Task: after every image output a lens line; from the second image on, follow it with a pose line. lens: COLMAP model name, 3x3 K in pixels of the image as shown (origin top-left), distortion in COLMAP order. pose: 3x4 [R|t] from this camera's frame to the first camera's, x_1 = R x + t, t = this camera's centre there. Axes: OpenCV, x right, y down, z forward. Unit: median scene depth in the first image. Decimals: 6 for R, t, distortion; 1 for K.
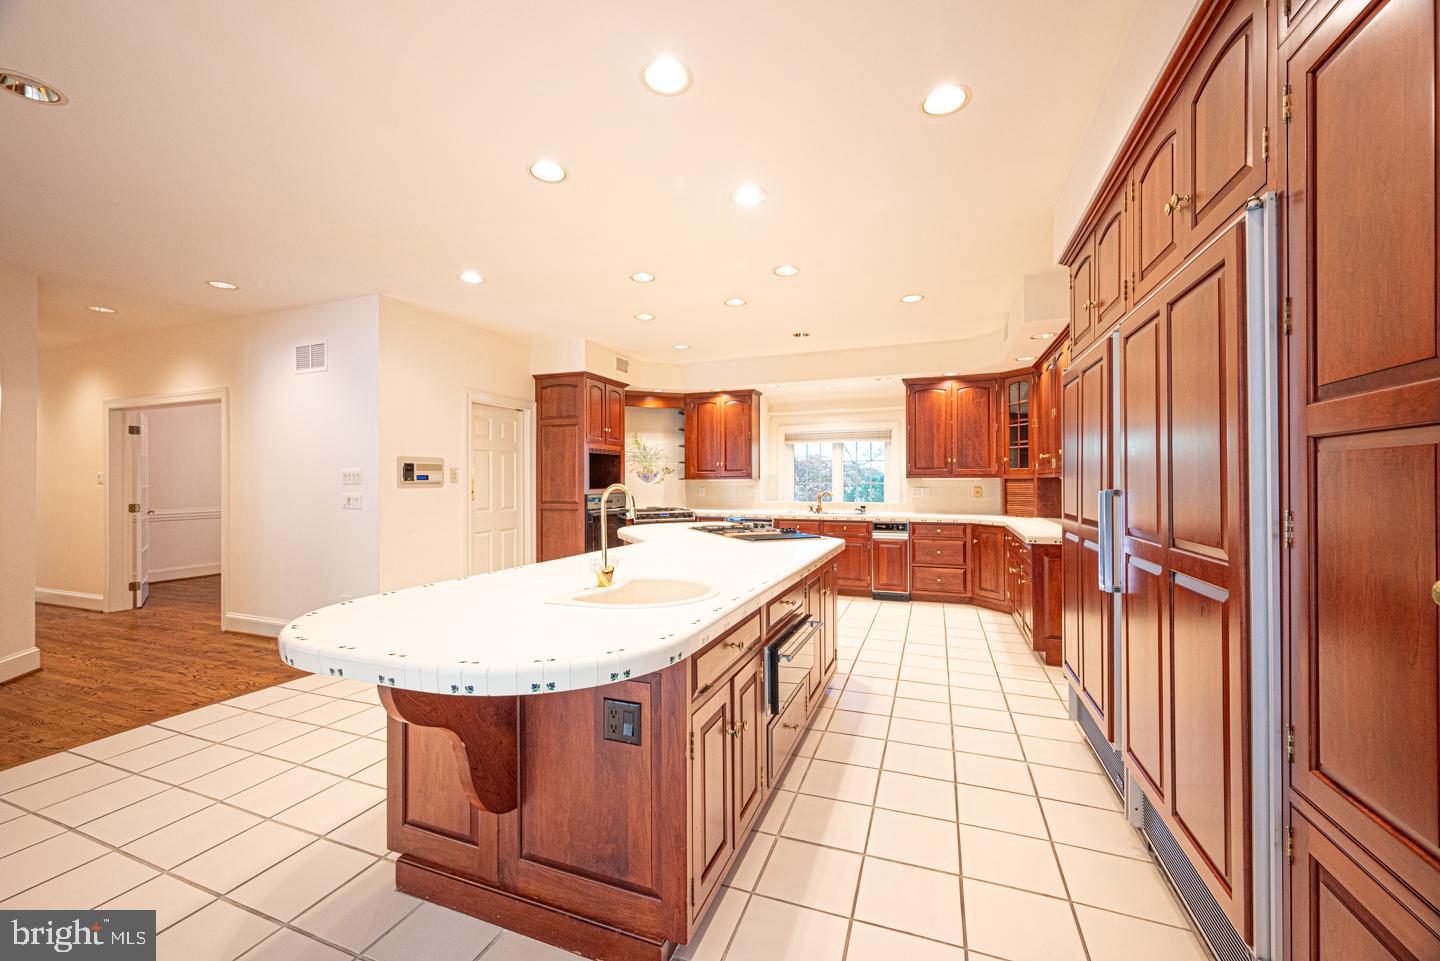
lens RADIAL K [[565.3, 0, 718.2], [0, 565.3, 479.5], [0, 0, 1]] dist [0.001127, -0.000704]
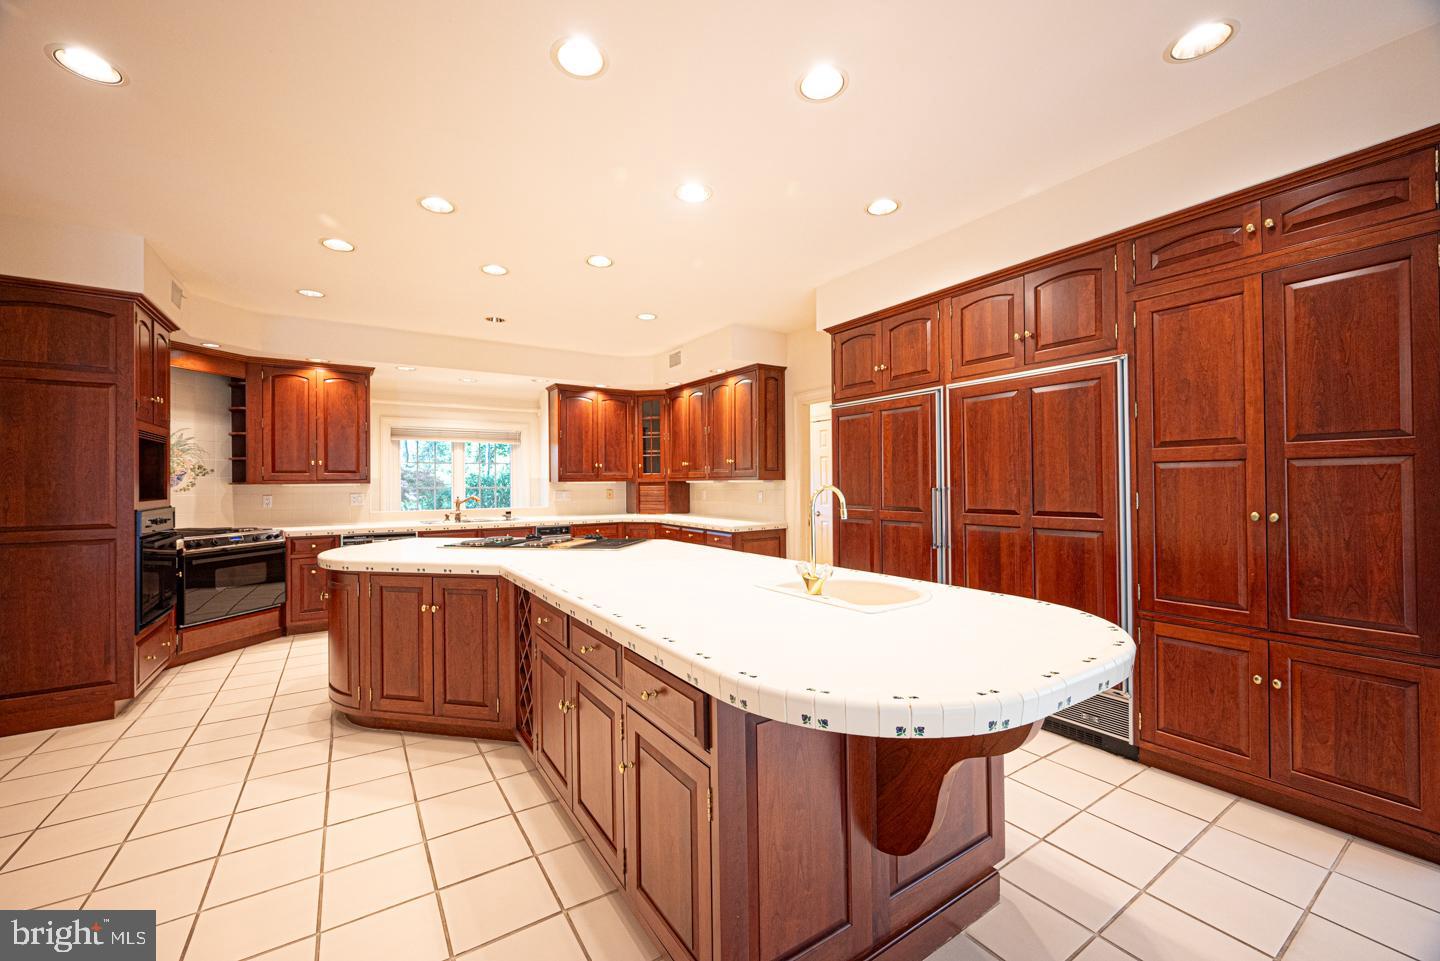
lens RADIAL K [[565.3, 0, 719.0], [0, 565.3, 478.1], [0, 0, 1]] dist [0.001127, -0.000704]
pose [[0.579340, 0.004353, 0.815074, -0.348180], [0.003866, 0.999960, -0.008088, 0.000402], [-0.815077, 0.007837, 0.579300, 0.192080]]
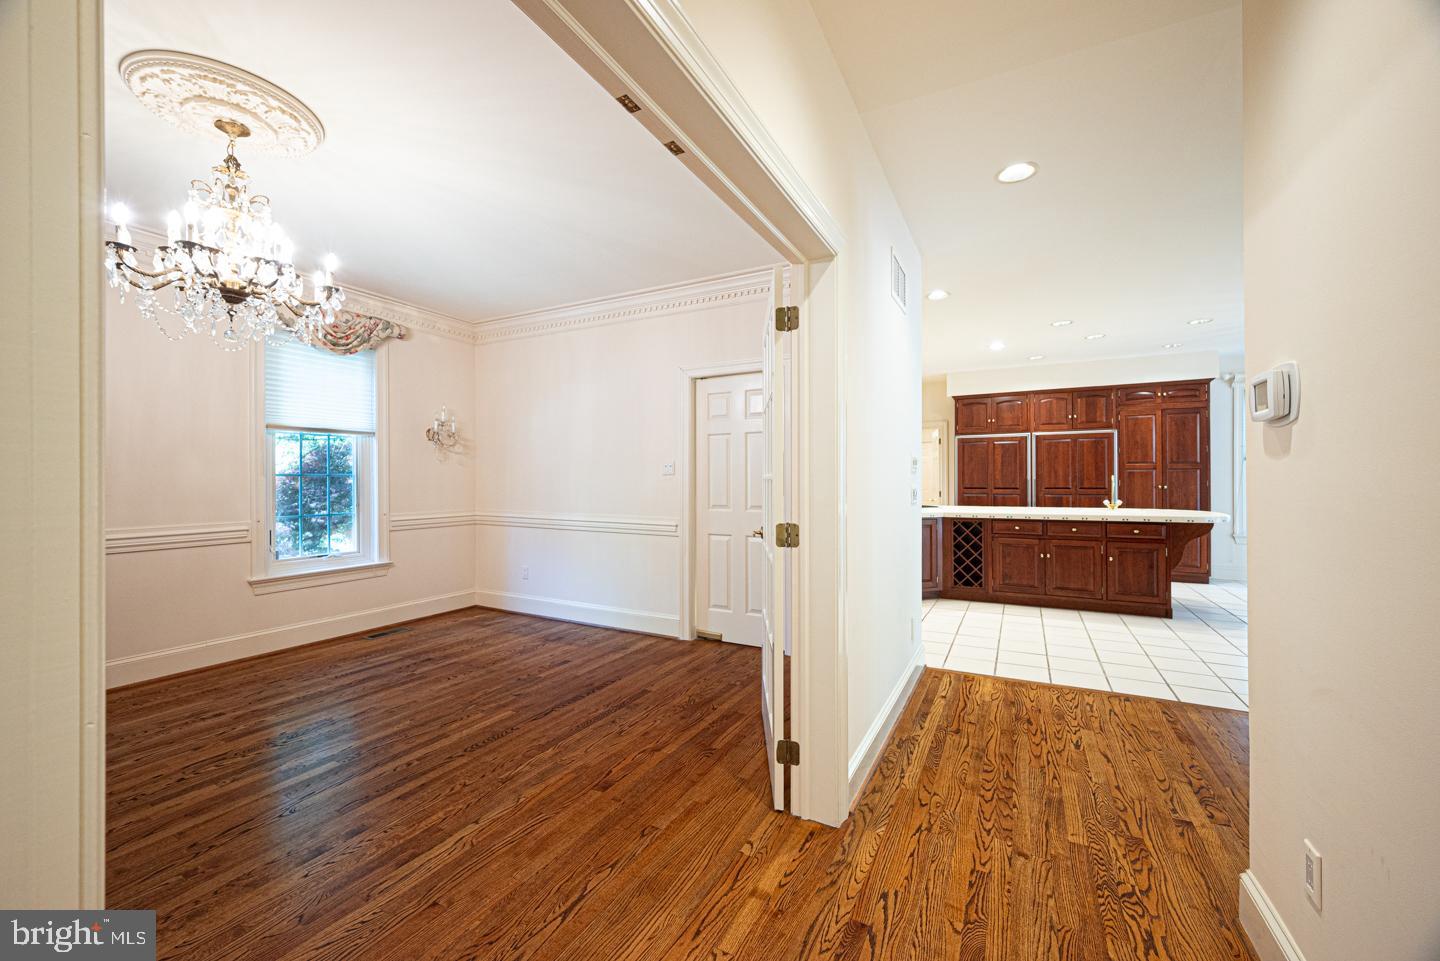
lens RADIAL K [[565.3, 0, 719.6], [0, 565.3, 477.5], [0, 0, 1]] dist [0.001127, -0.000704]
pose [[0.116050, 0.006493, 0.993222, -1.097685], [-0.002074, 0.999978, -0.006295, 0.013294], [-0.993241, -0.001329, 0.116061, 0.880768]]
